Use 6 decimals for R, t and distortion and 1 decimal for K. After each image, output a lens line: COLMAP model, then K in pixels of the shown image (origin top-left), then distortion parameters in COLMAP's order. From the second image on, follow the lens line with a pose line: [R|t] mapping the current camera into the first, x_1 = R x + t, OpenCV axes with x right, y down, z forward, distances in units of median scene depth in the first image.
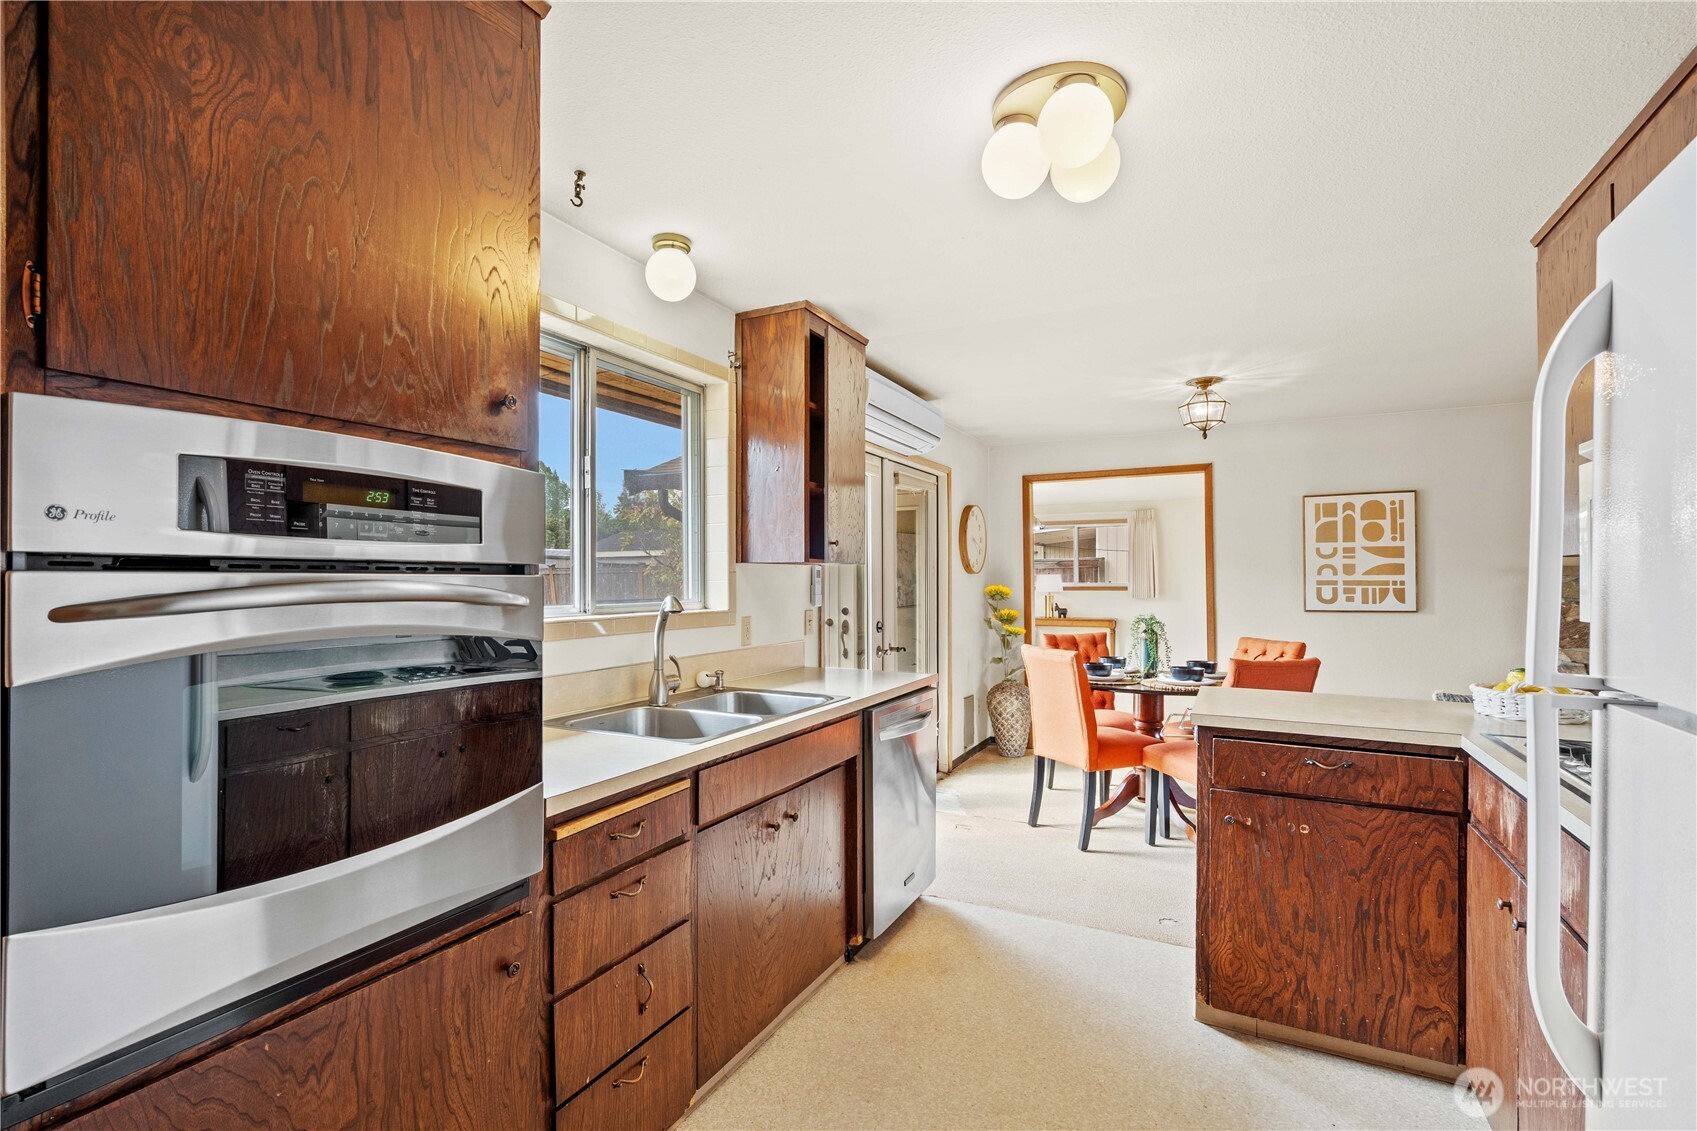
lens RADIAL K [[783.3, 0, 839.9], [0, 783.3, 570.9], [0, 0, 1]] dist [-0.004237, 0.002671]
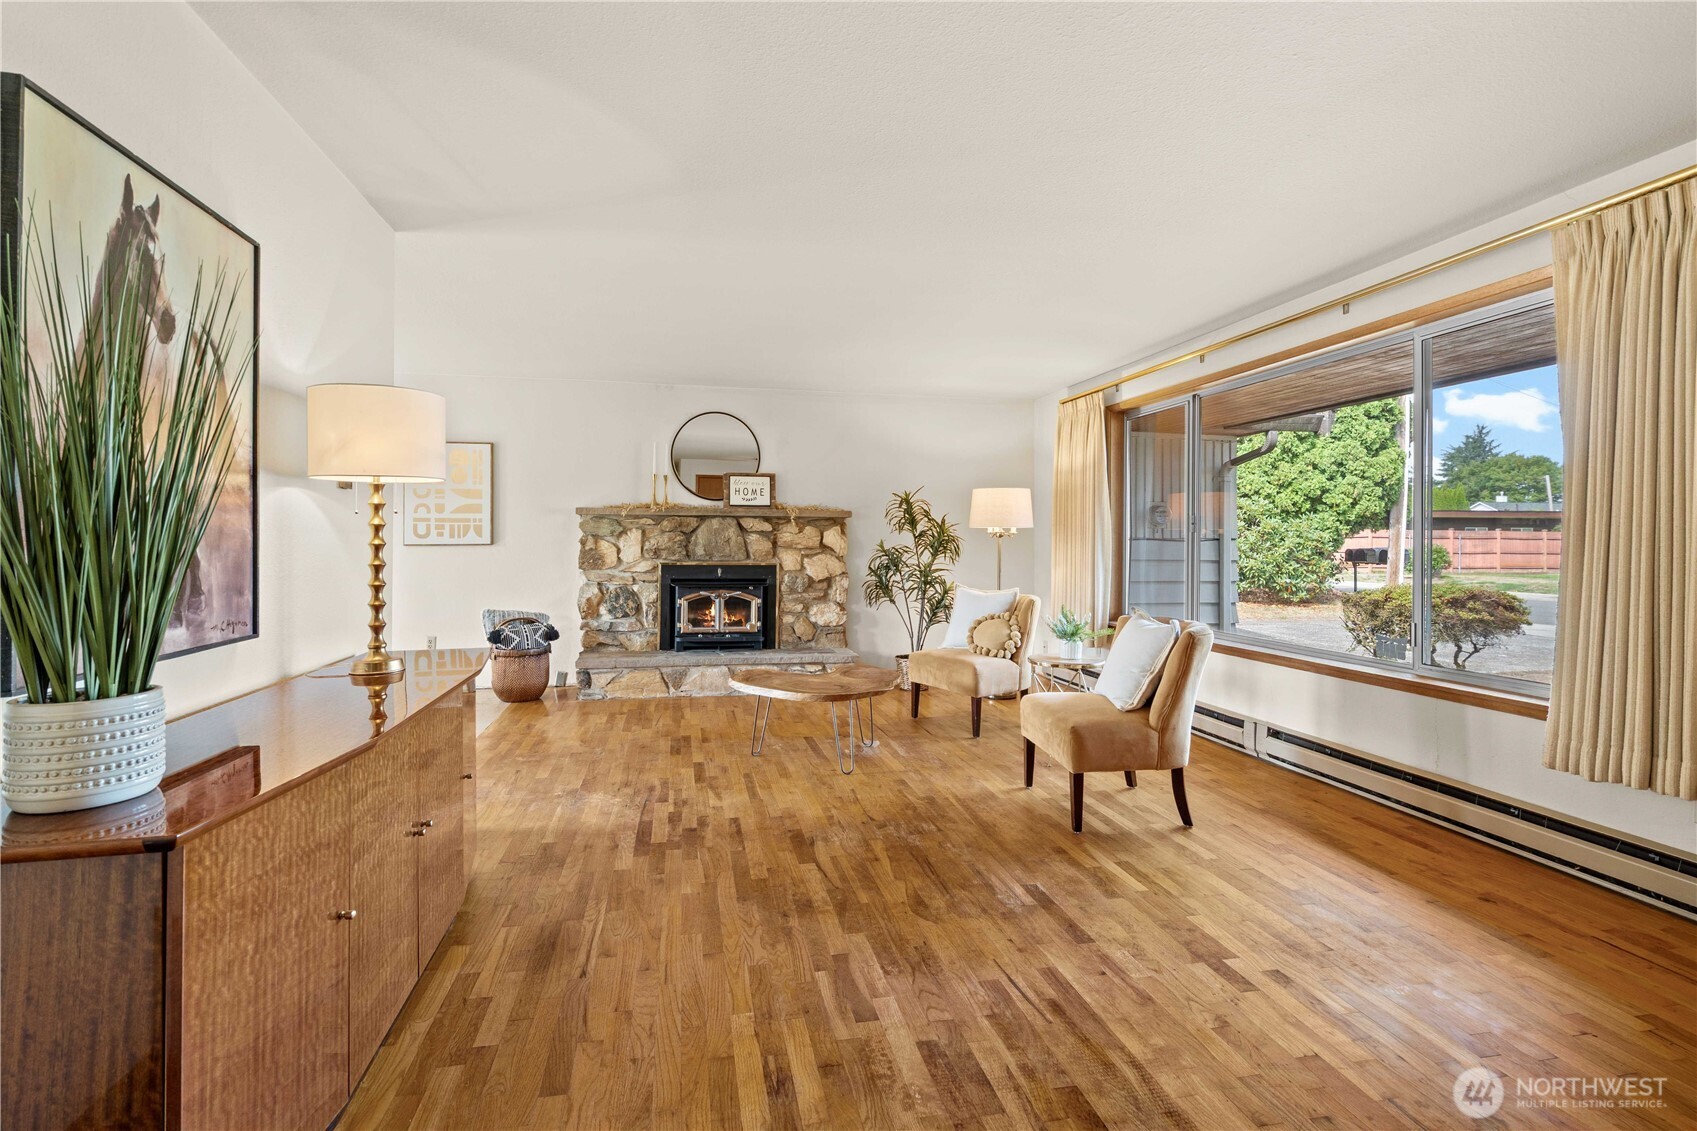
lens RADIAL K [[783.3, 0, 815.7], [0, 783.3, 540.1], [0, 0, 1]] dist [-0.004237, 0.002671]
pose [[0.793765, 0.002514, 0.608219, 0.643746], [-0.008093, 0.999947, 0.006429, 0.054164], [-0.608171, -0.010025, 0.793743, -0.398966]]
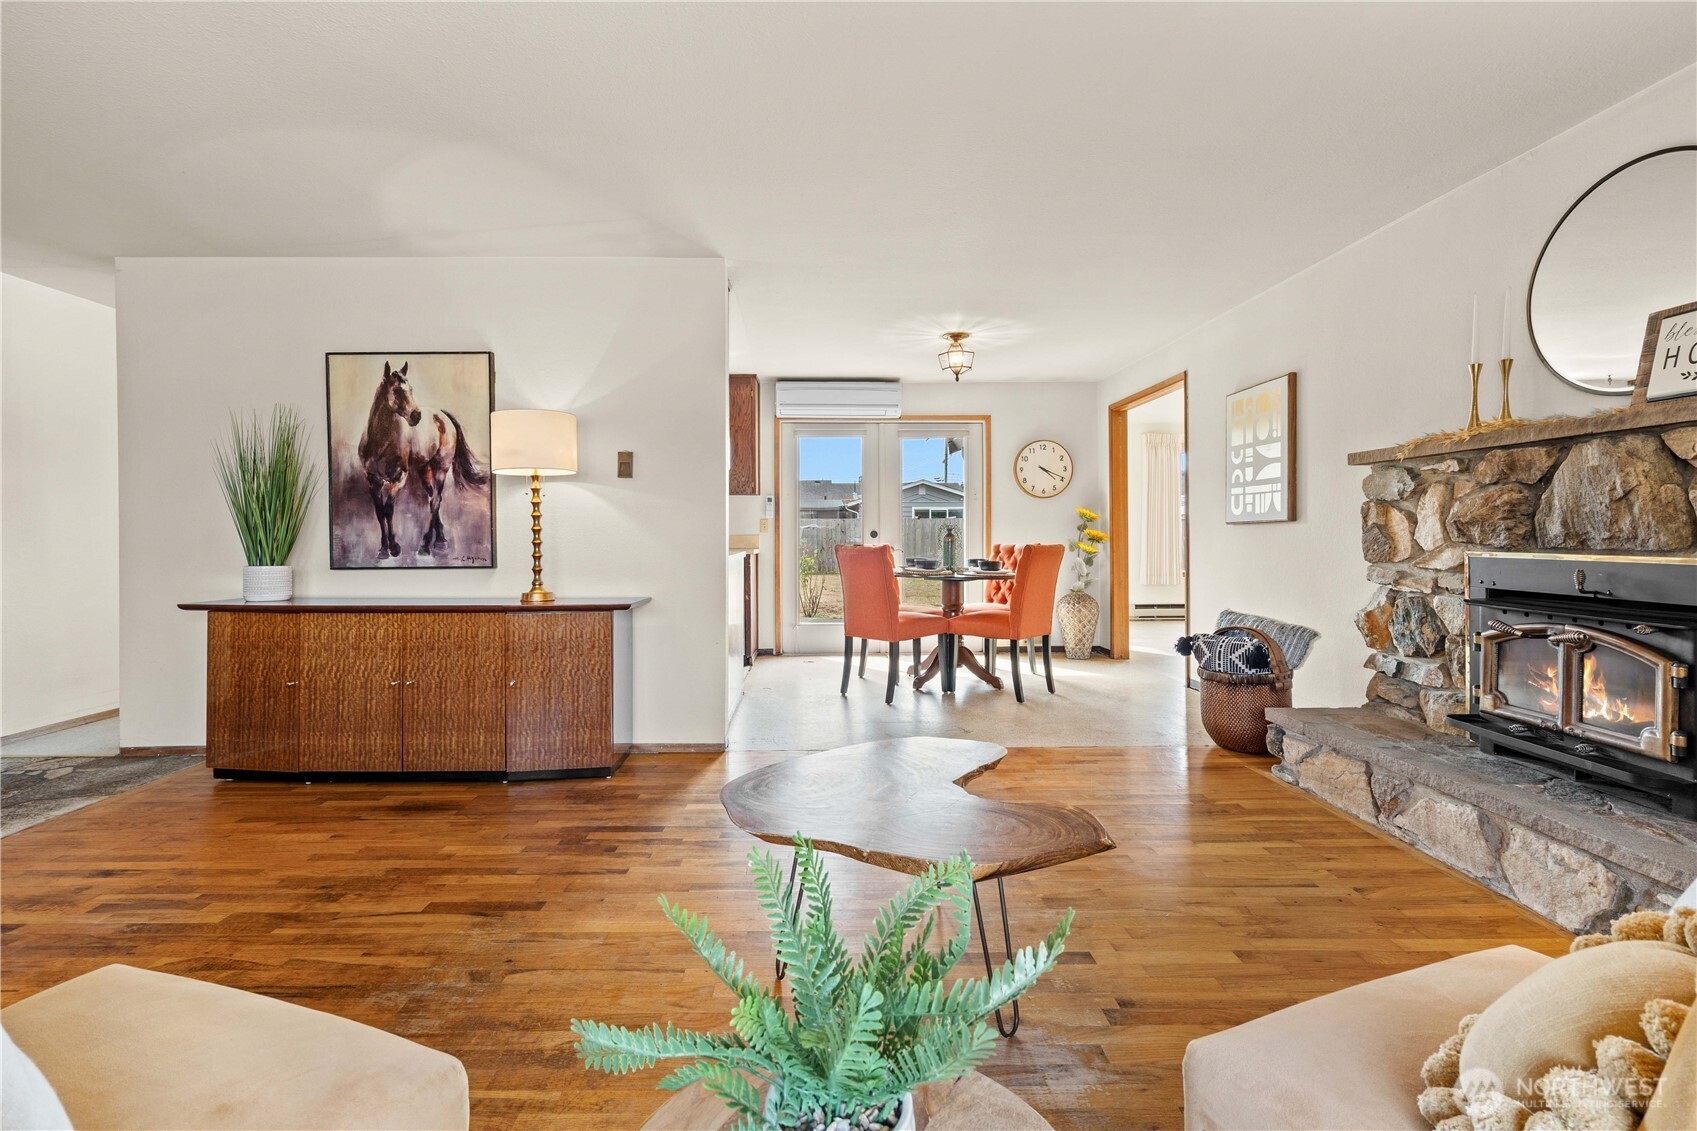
lens RADIAL K [[783.3, 0, 846.9], [0, 783.3, 540.2], [0, 0, 1]] dist [-0.004237, 0.002671]
pose [[0.472828, 0.004462, -0.881144, 1.975701], [0.011229, 0.999875, 0.011089, 0.093916], [0.881083, -0.015138, 0.472719, 0.315835]]
